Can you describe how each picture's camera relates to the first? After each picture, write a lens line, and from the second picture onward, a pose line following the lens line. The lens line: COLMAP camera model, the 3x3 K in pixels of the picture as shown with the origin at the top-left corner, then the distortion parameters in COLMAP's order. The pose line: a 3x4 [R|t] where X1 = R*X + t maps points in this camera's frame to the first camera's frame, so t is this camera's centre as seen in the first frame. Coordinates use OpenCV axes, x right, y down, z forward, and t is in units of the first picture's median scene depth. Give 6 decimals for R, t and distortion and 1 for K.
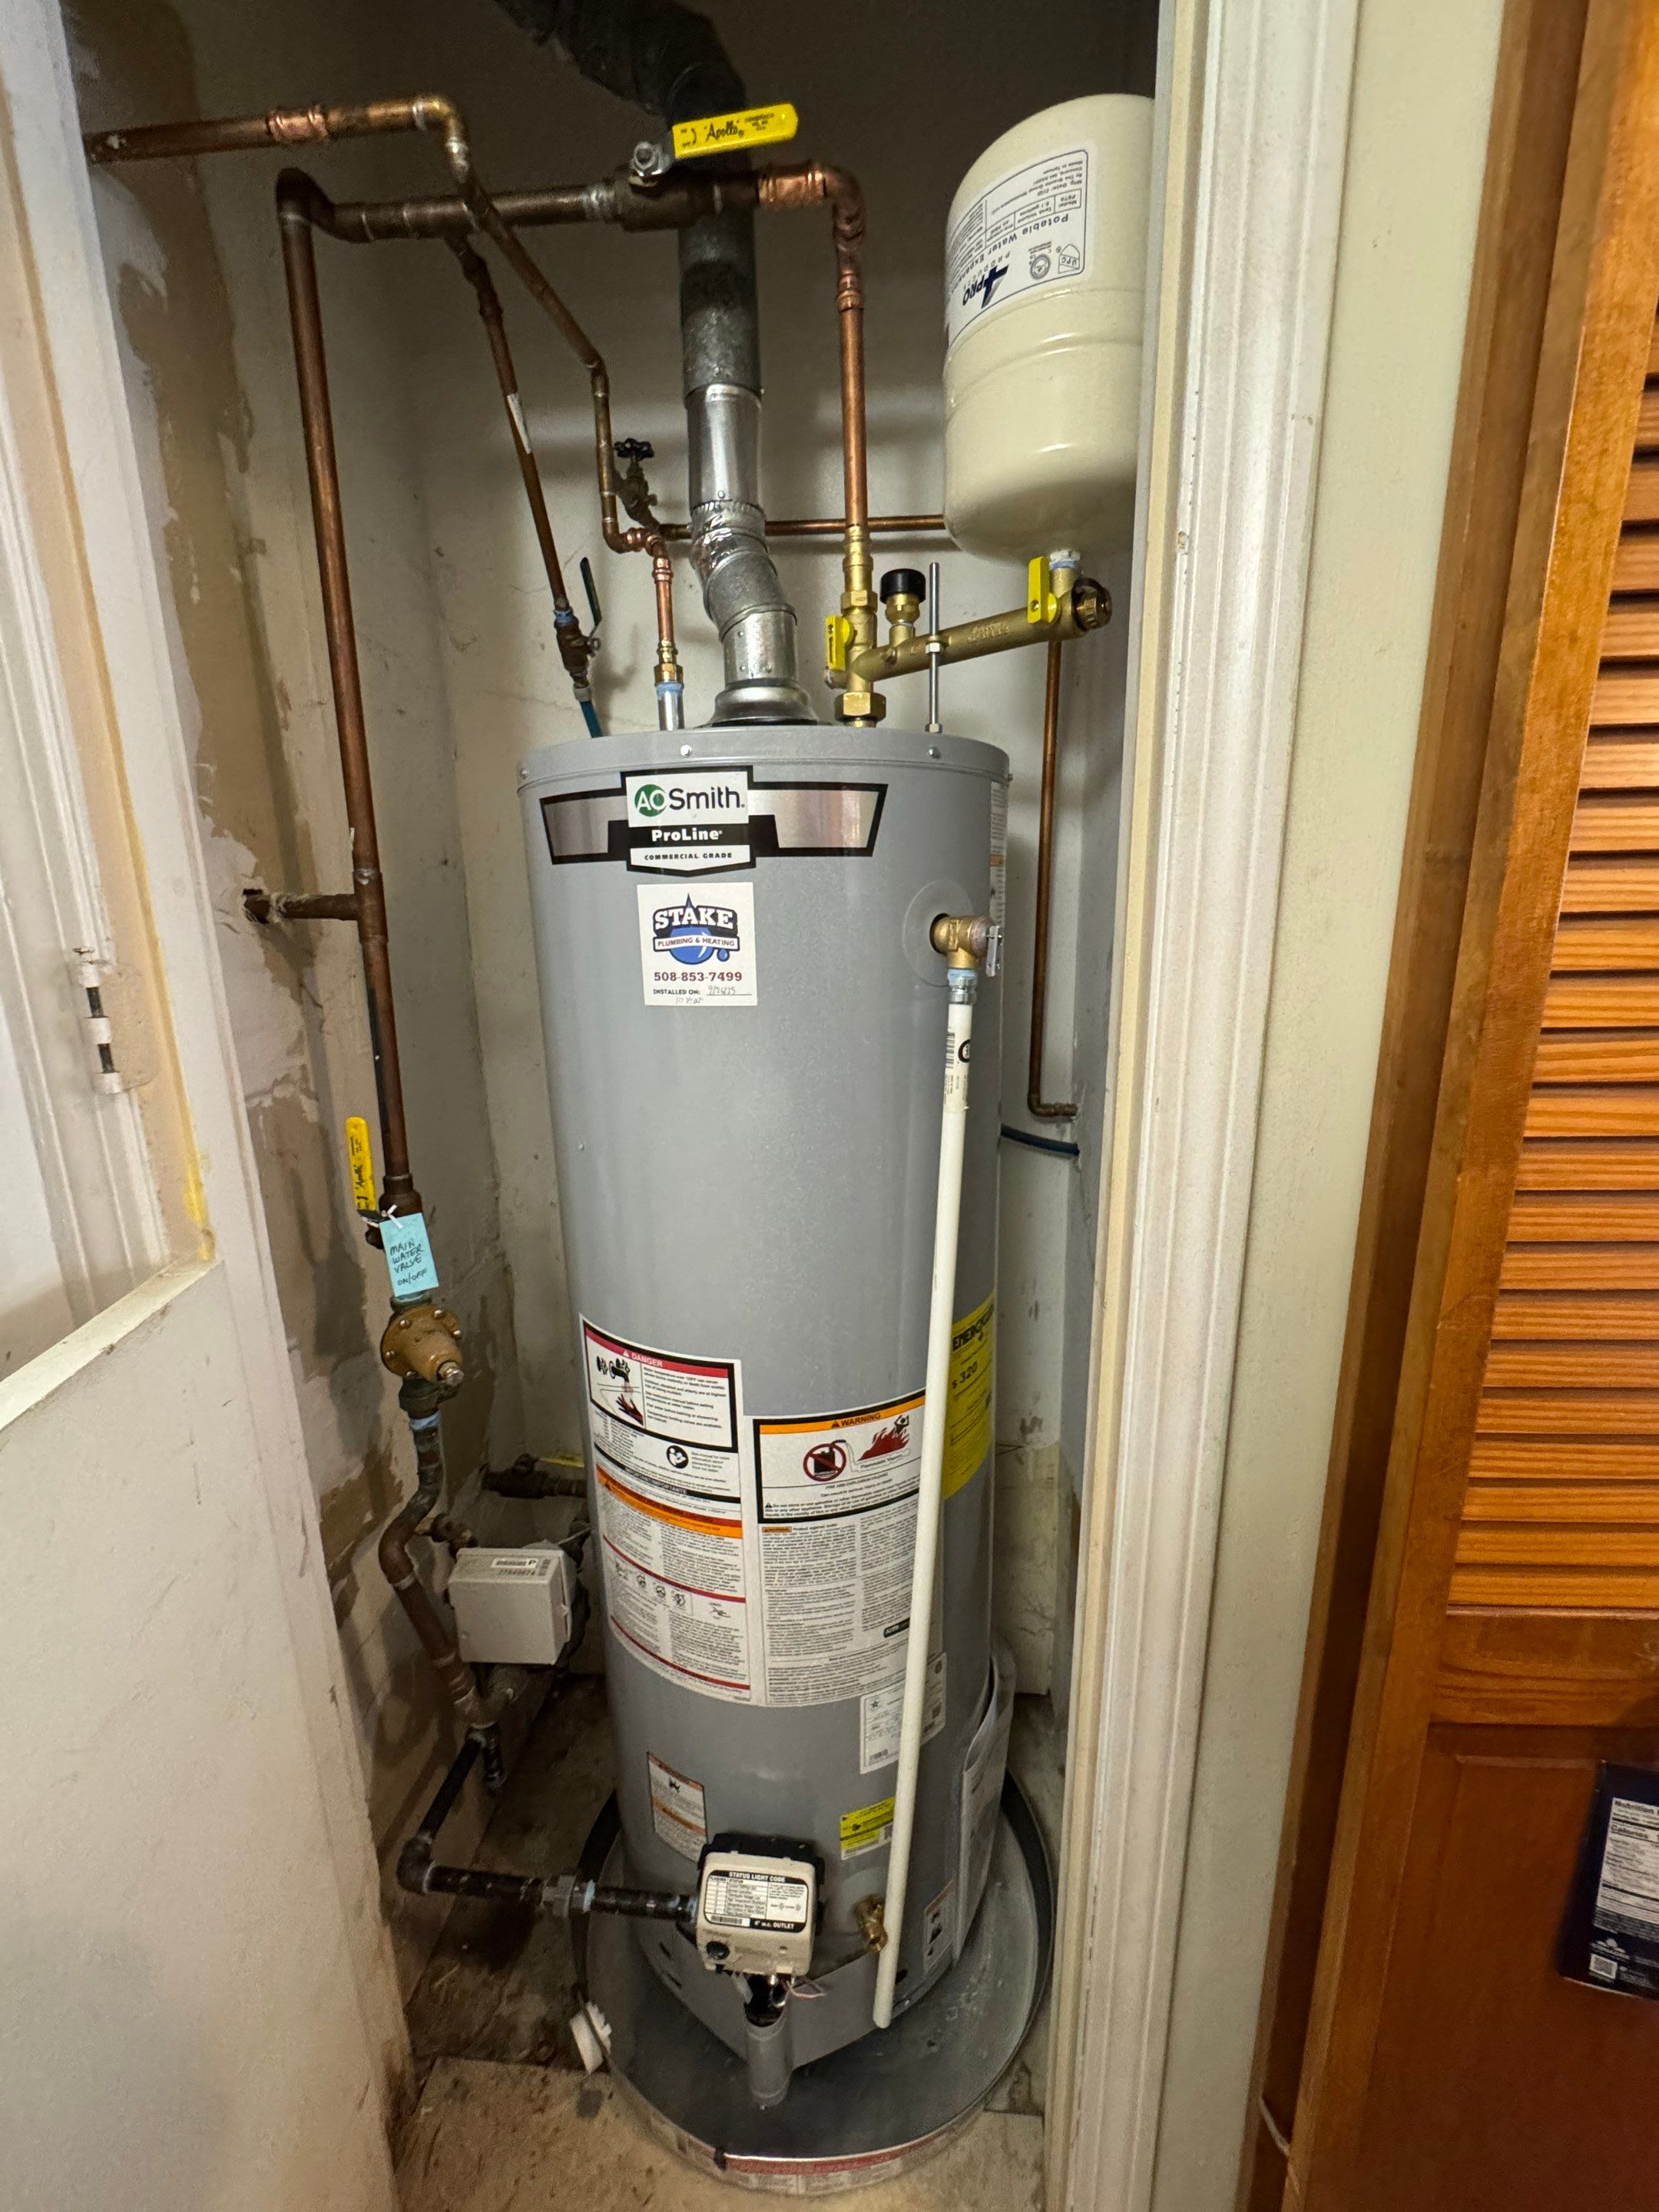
lens RADIAL K [[885.5, 0, 831.0], [0, 885.5, 1112.1], [0, 0, 1]] dist [-0.002949, 0.000187]
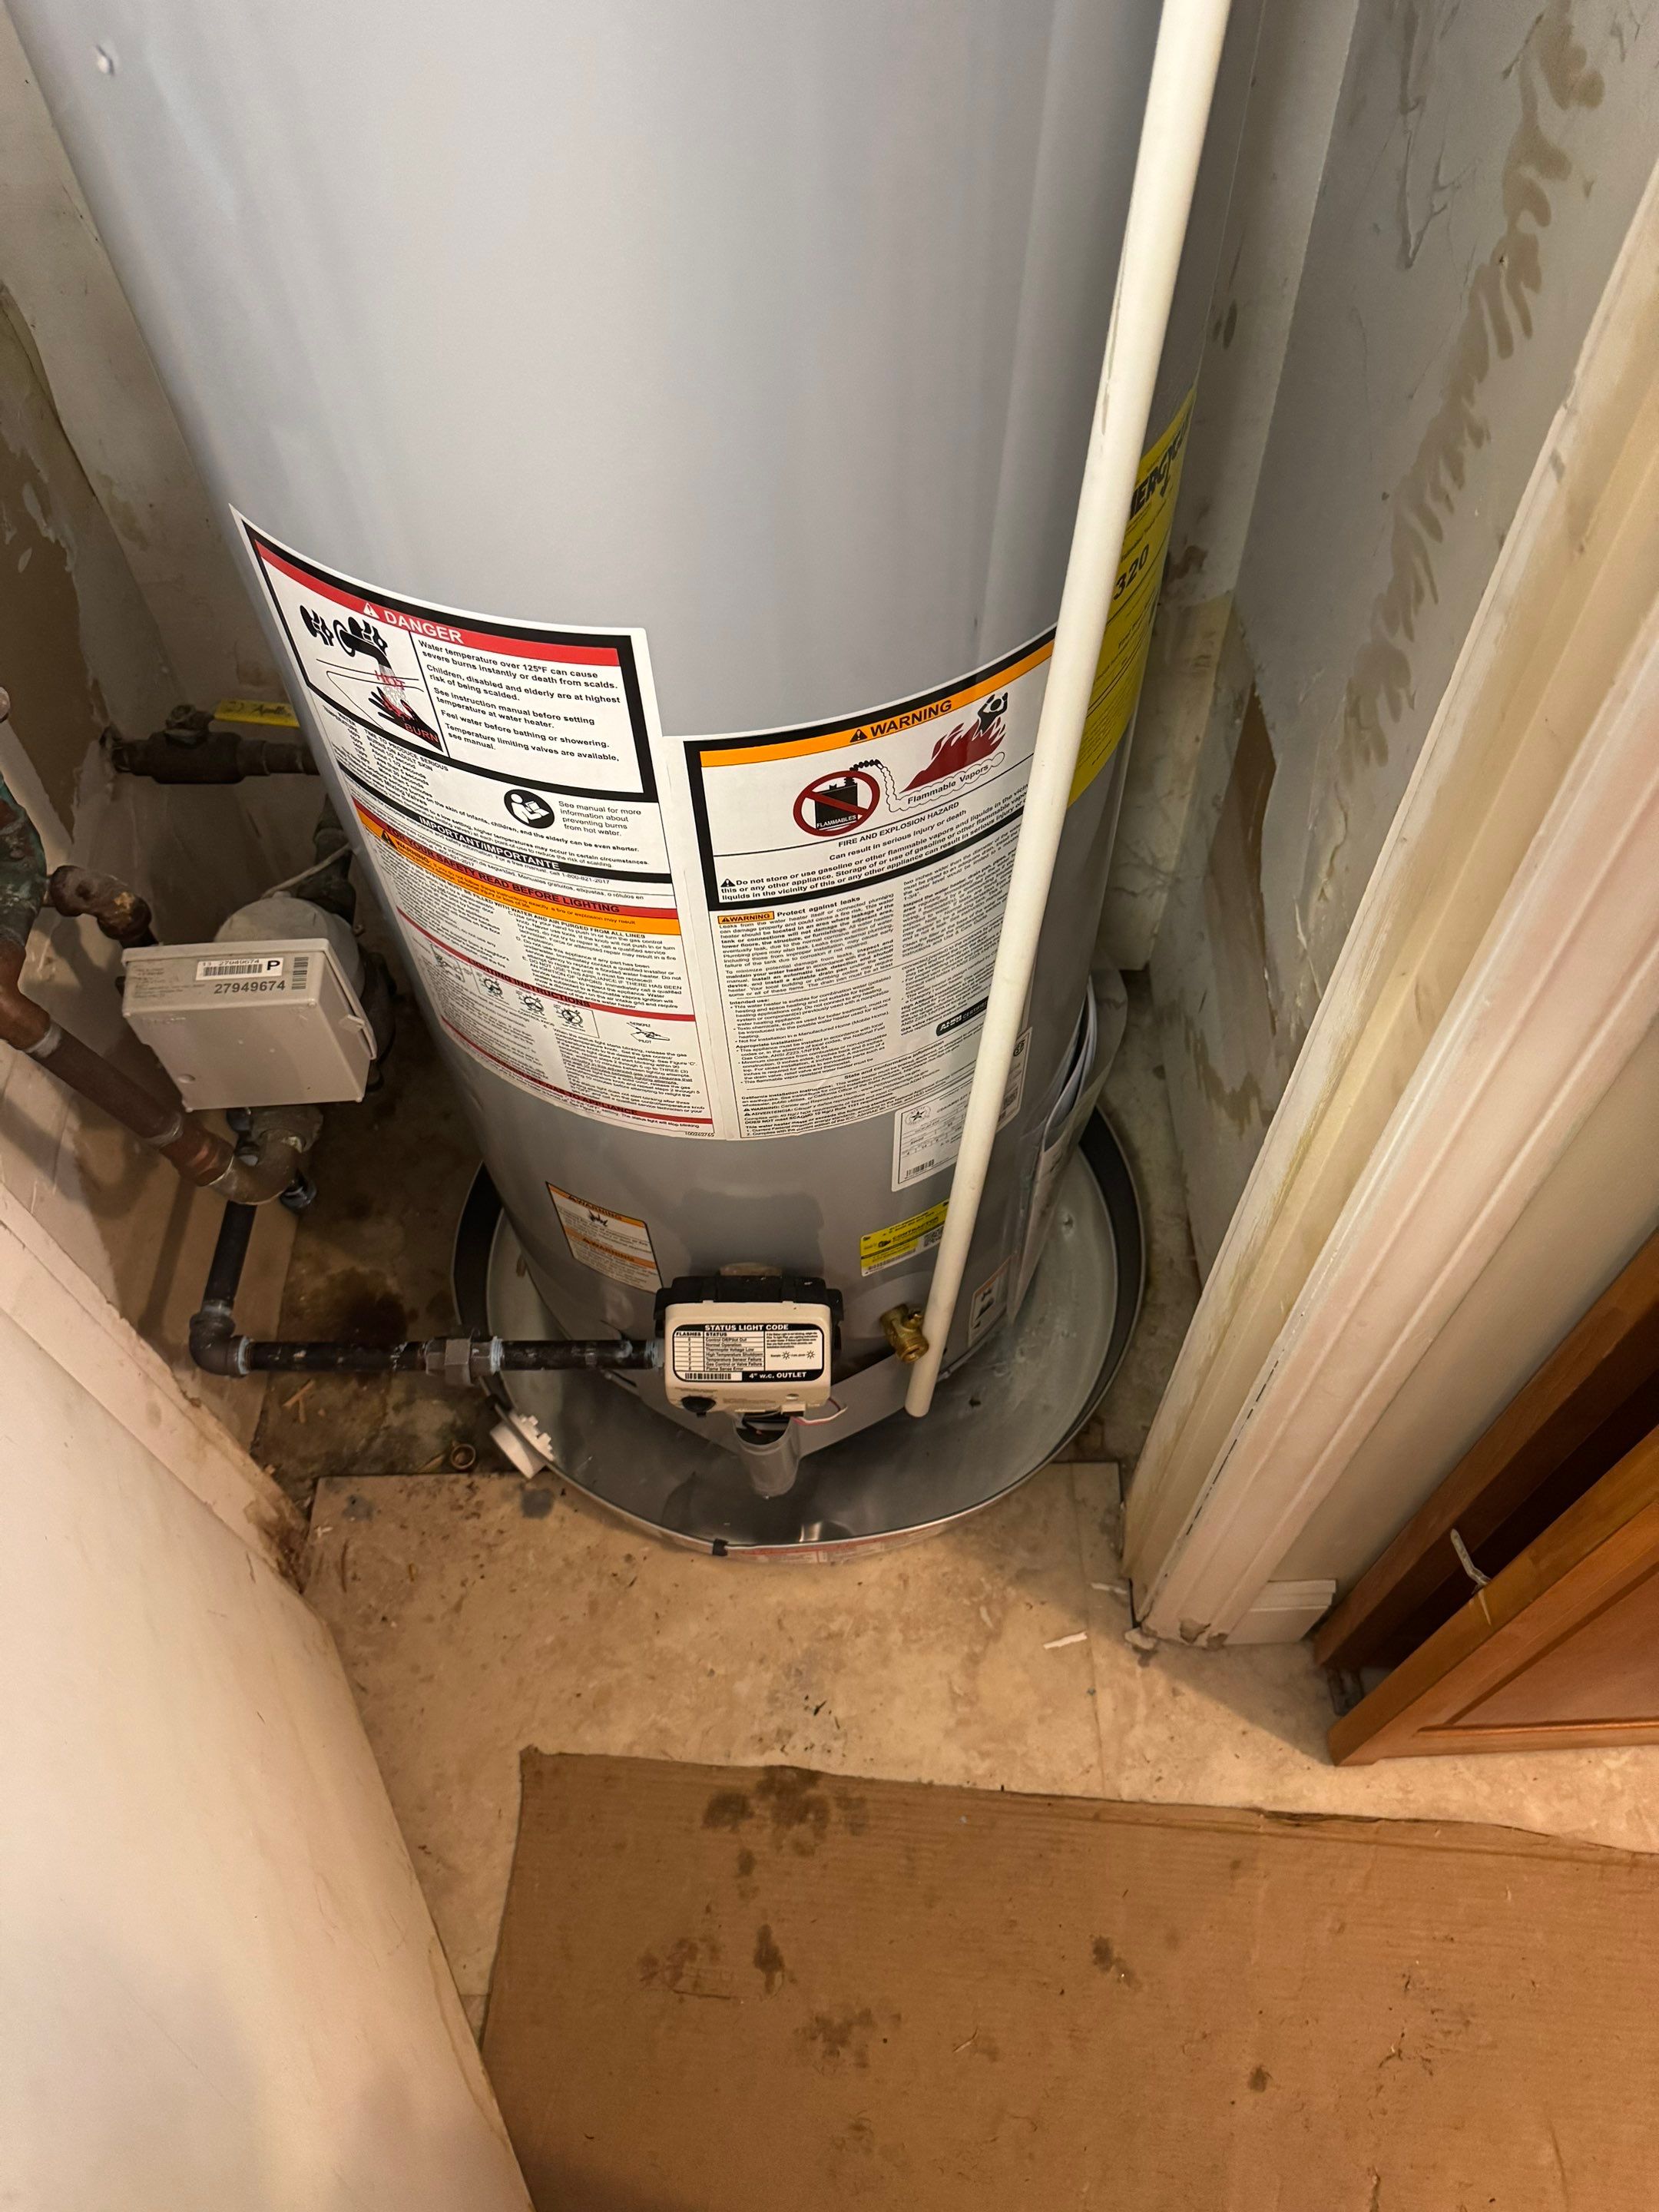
lens RADIAL K [[1557.3, 0, 820.0], [0, 1557.3, 1107.0], [0, 0, 1]] dist [0.166418, -0.338349]
pose [[0.995764, -0.082563, 0.040454, -0.065487], [0.032111, 0.724593, 0.688428, -0.079848], [-0.086152, -0.684213, 0.724175, 0.260041]]
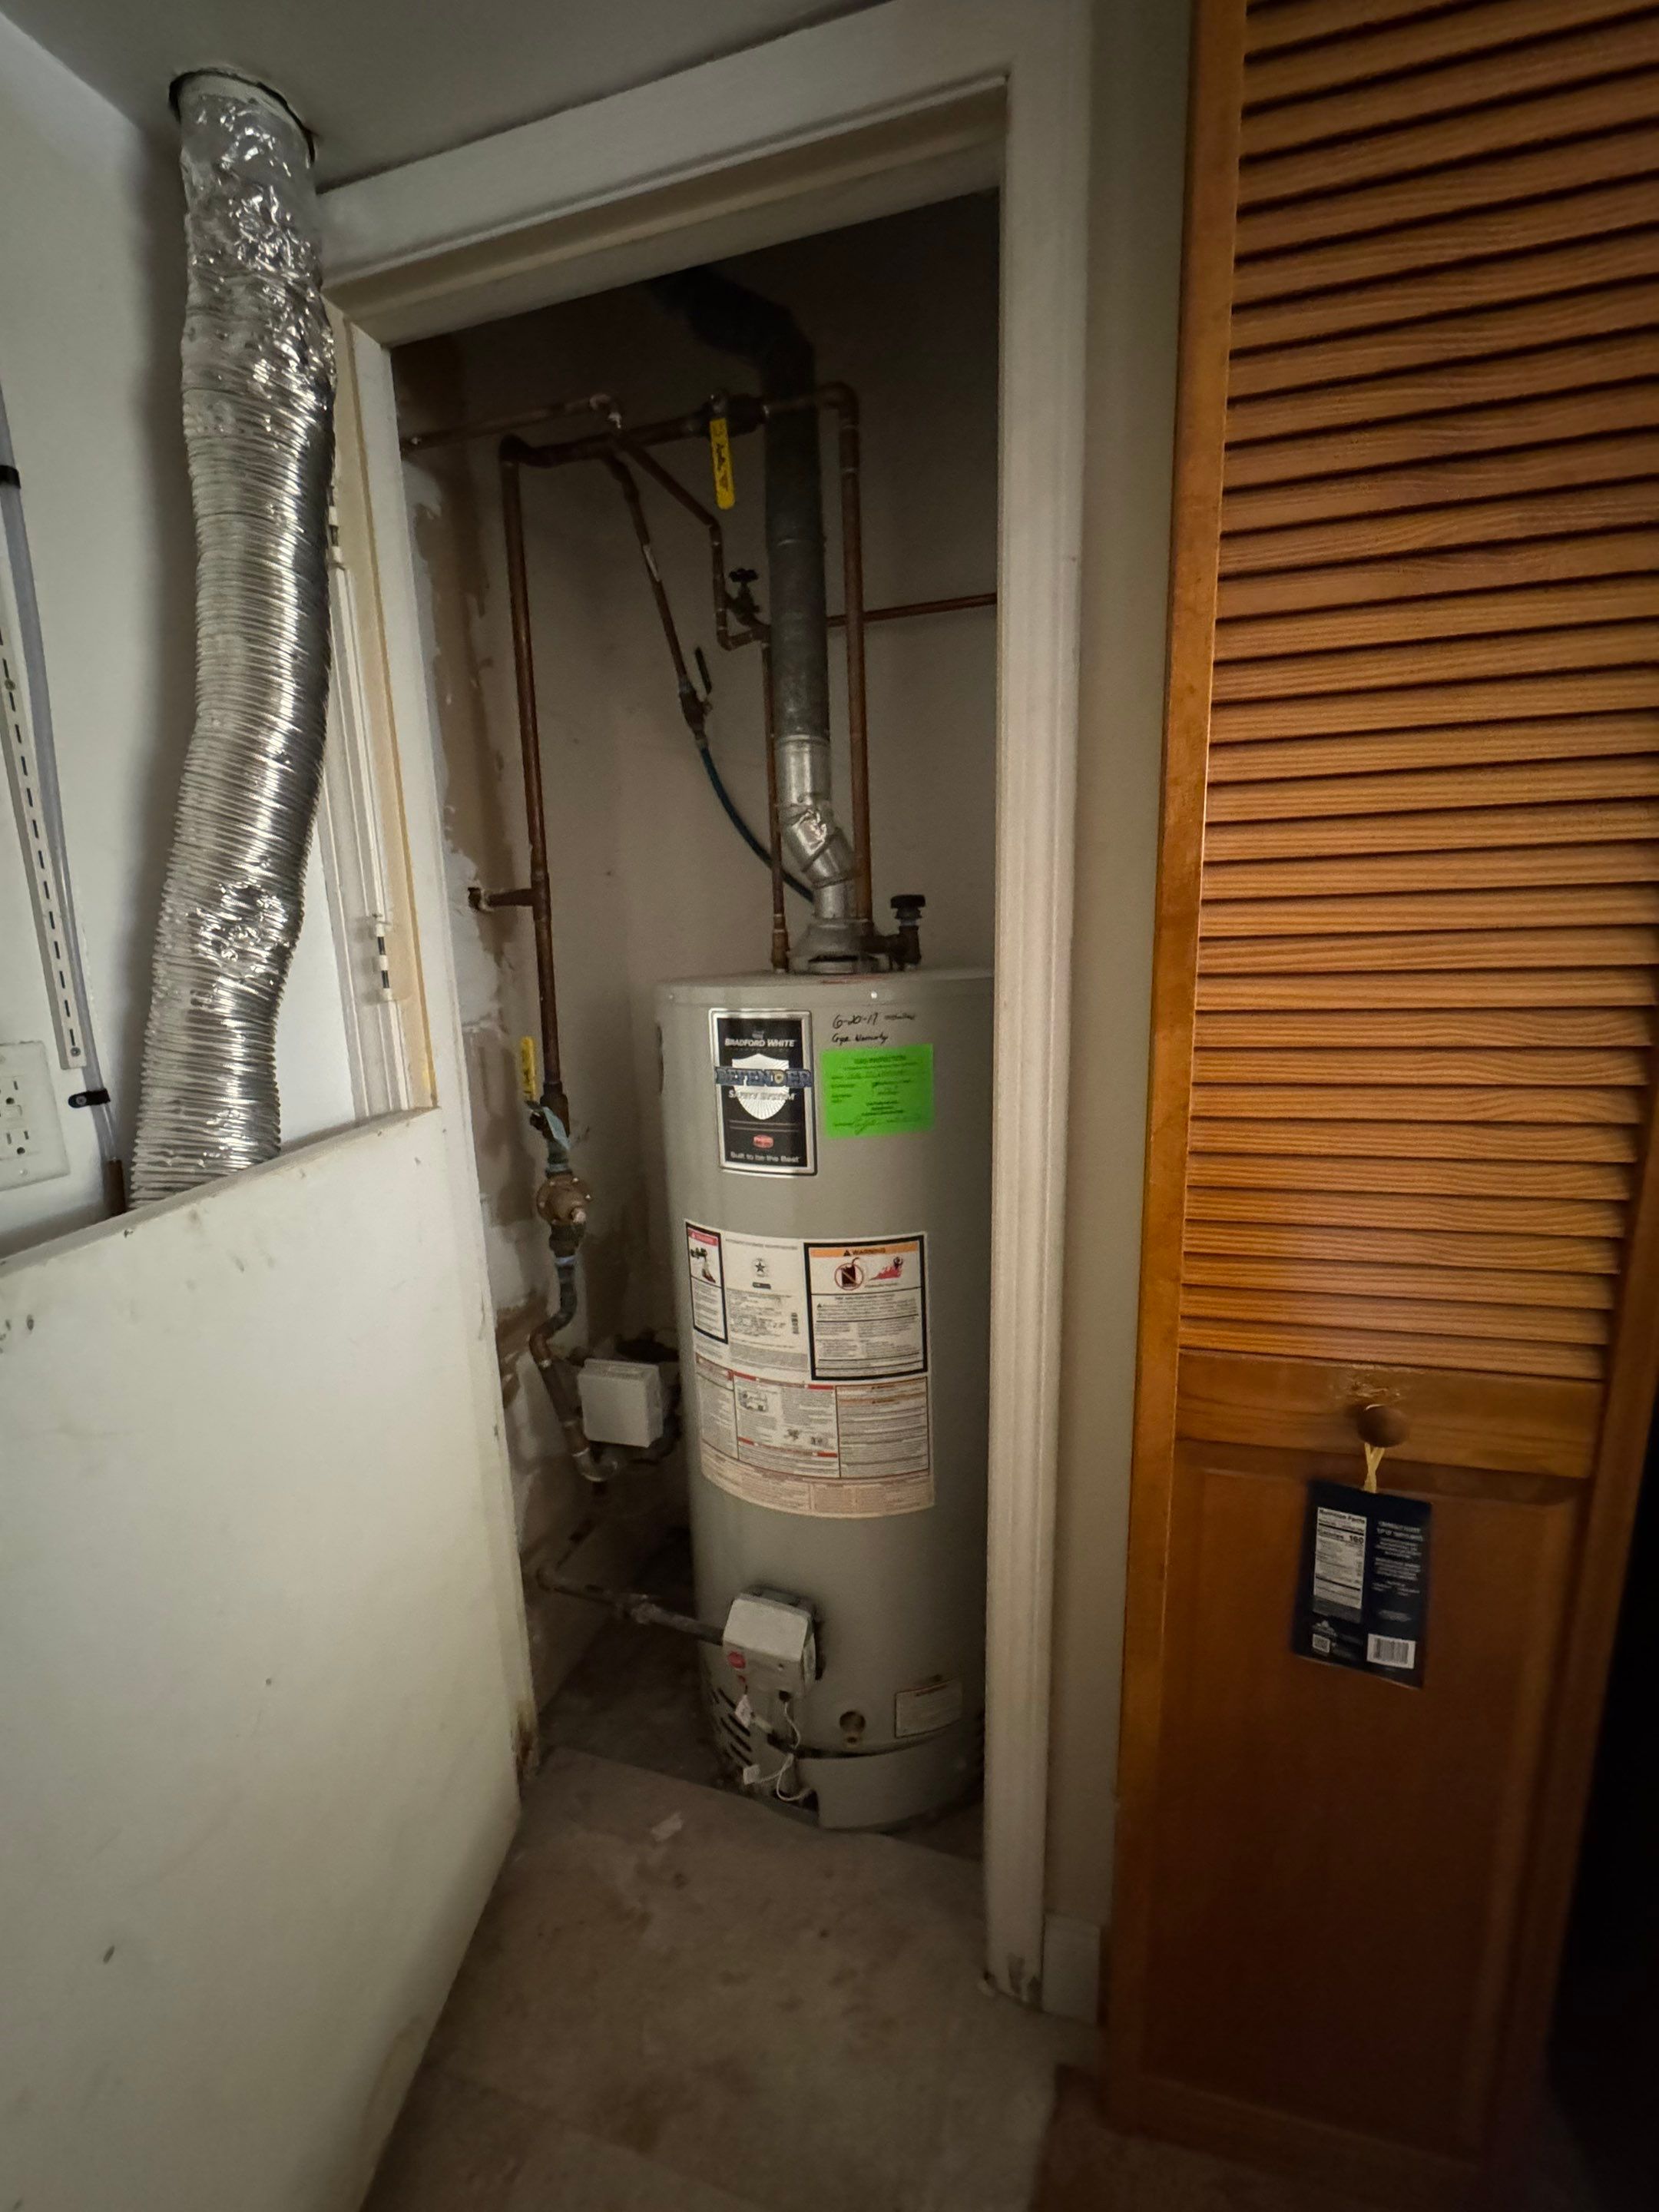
lens RADIAL K [[885.5, 0, 831.0], [0, 885.5, 1112.1], [0, 0, 1]] dist [-0.002949, 0.000187]
pose [[0.978032, 0.030990, -0.206136, 0.267810], [-0.037331, 0.998940, -0.026943, 0.149587], [0.205083, 0.034047, 0.978152, -0.341569]]
